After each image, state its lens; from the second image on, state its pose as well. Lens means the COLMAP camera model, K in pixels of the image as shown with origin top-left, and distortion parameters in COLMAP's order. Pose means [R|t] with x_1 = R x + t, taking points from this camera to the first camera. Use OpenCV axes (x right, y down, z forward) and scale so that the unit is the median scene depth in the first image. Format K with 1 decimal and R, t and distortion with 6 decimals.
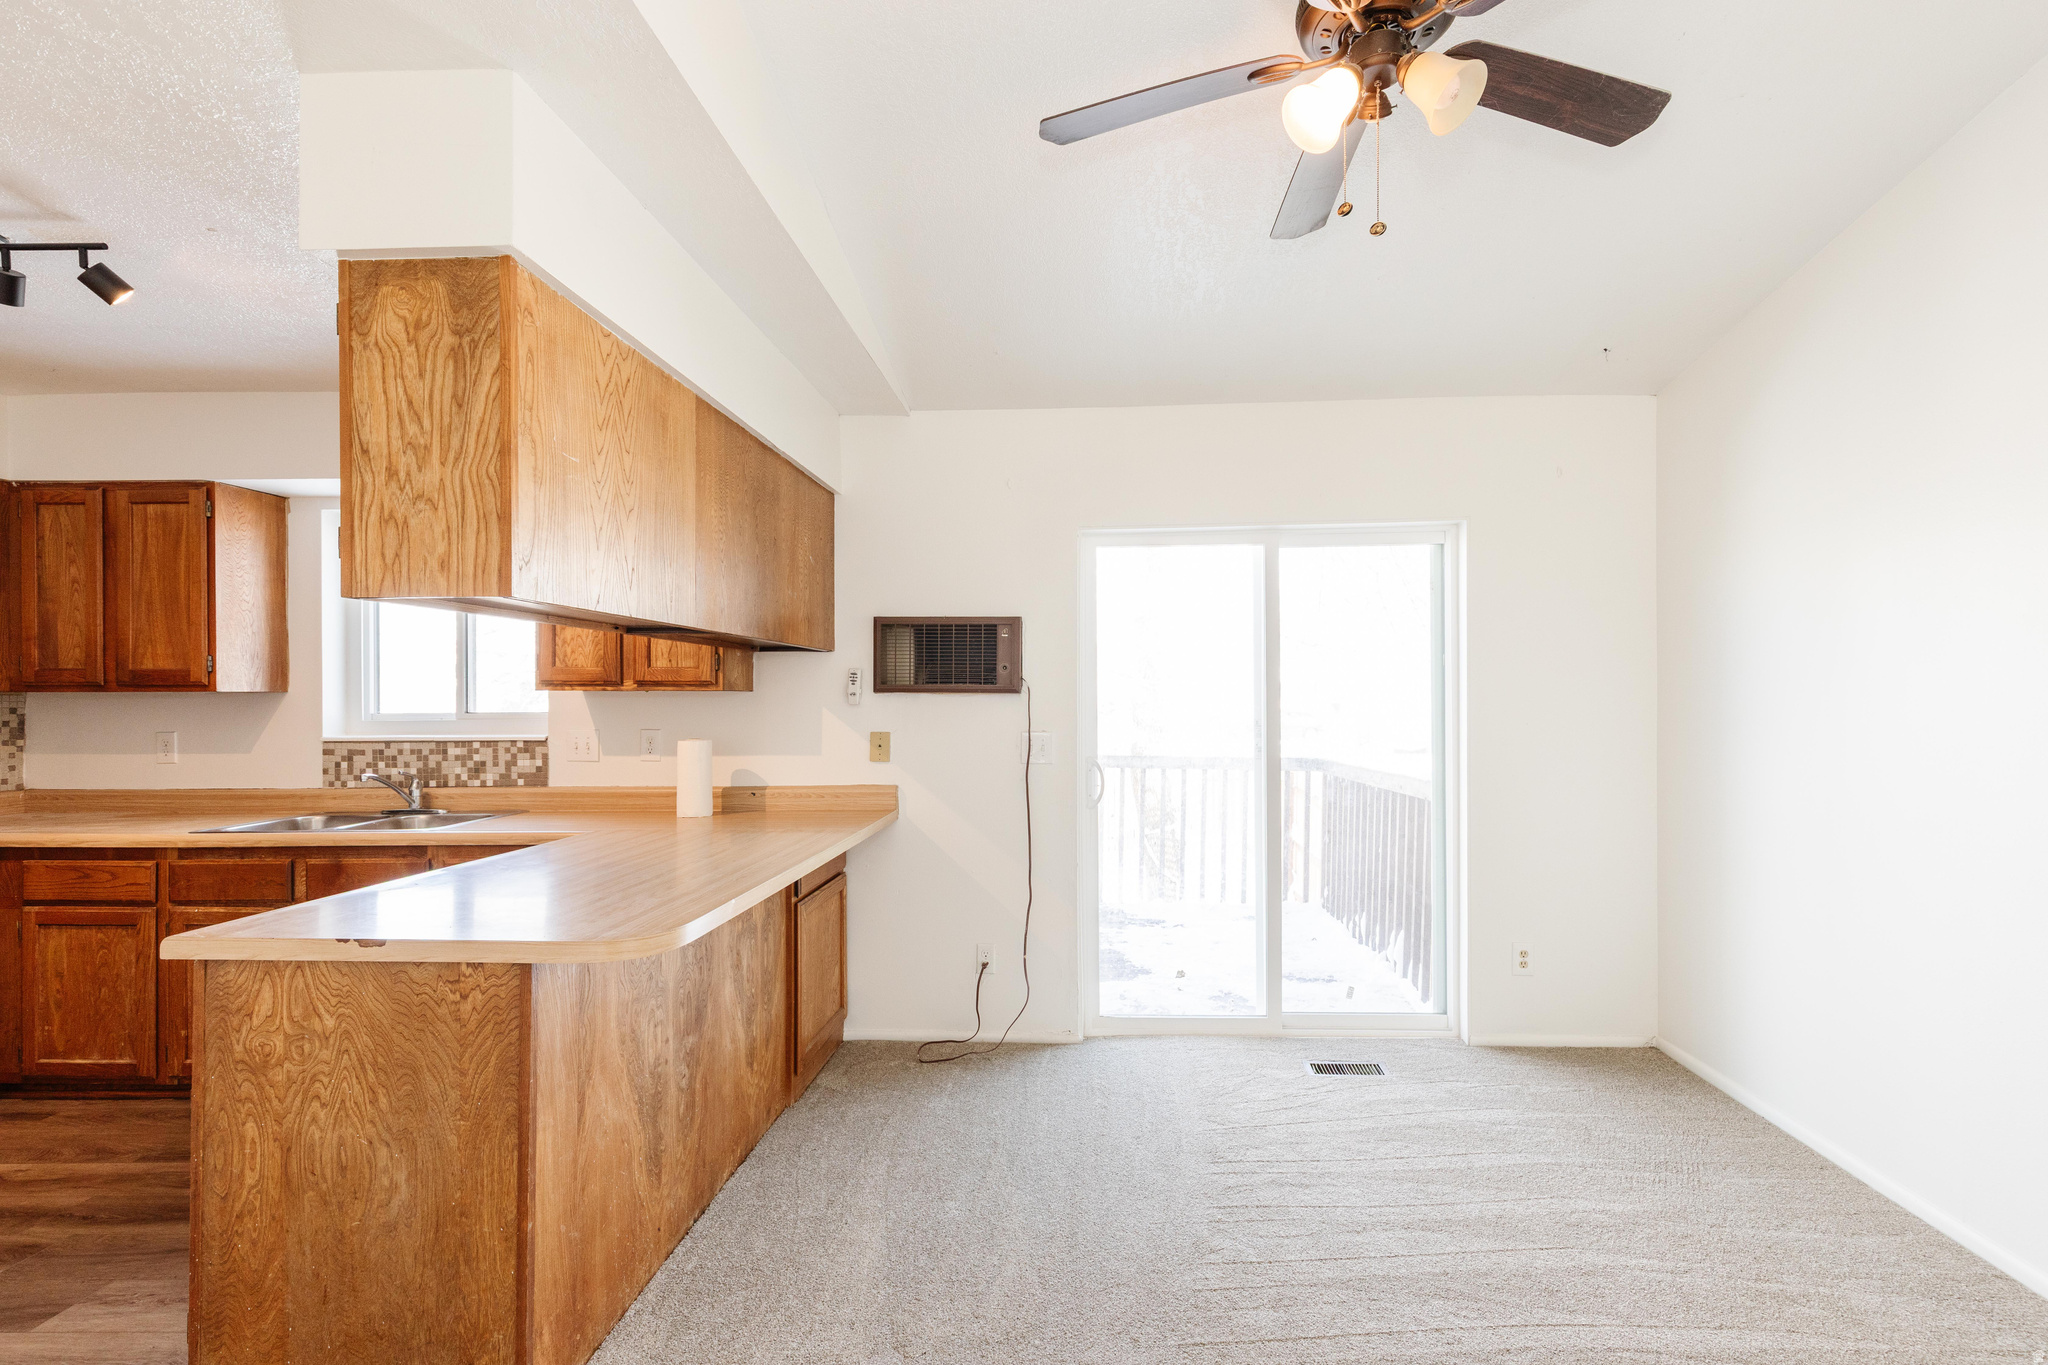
lens RADIAL K [[921.2, 0, 1067.0], [0, 921.2, 681.3], [0, 0, 1]] dist [0.006256, -0.001144]
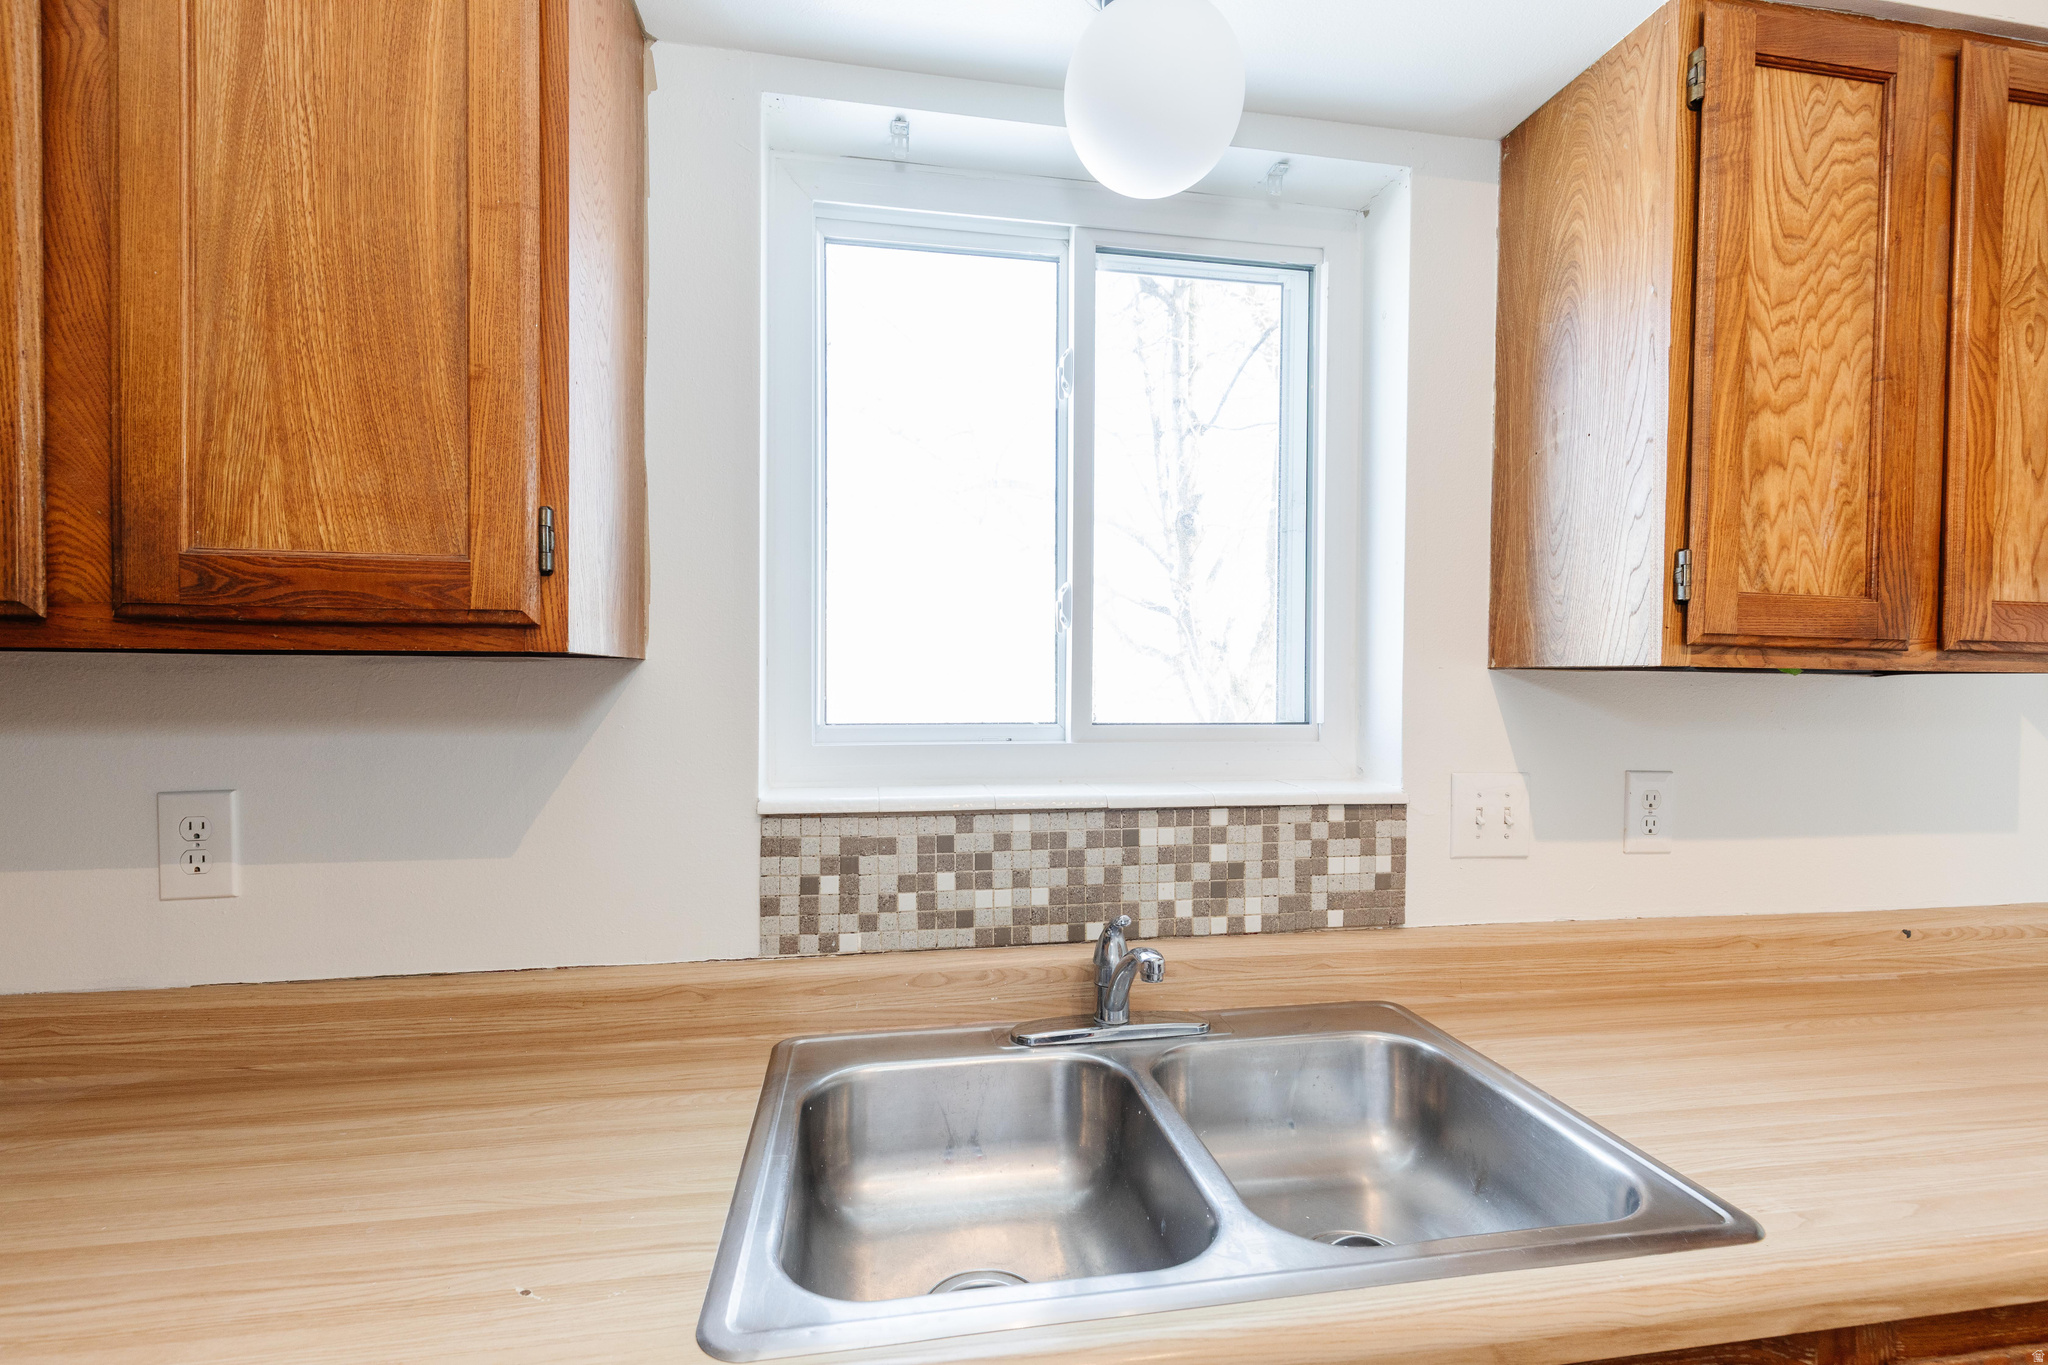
lens RADIAL K [[921.2, 0, 1025.1], [0, 921.2, 680.9], [0, 0, 1]] dist [0.006256, -0.001144]
pose [[0.980919, 0.011014, 0.194106, -0.780641], [-0.015150, 0.999688, 0.019840, 0.010866], [-0.193827, -0.022402, 0.980780, 0.670487]]
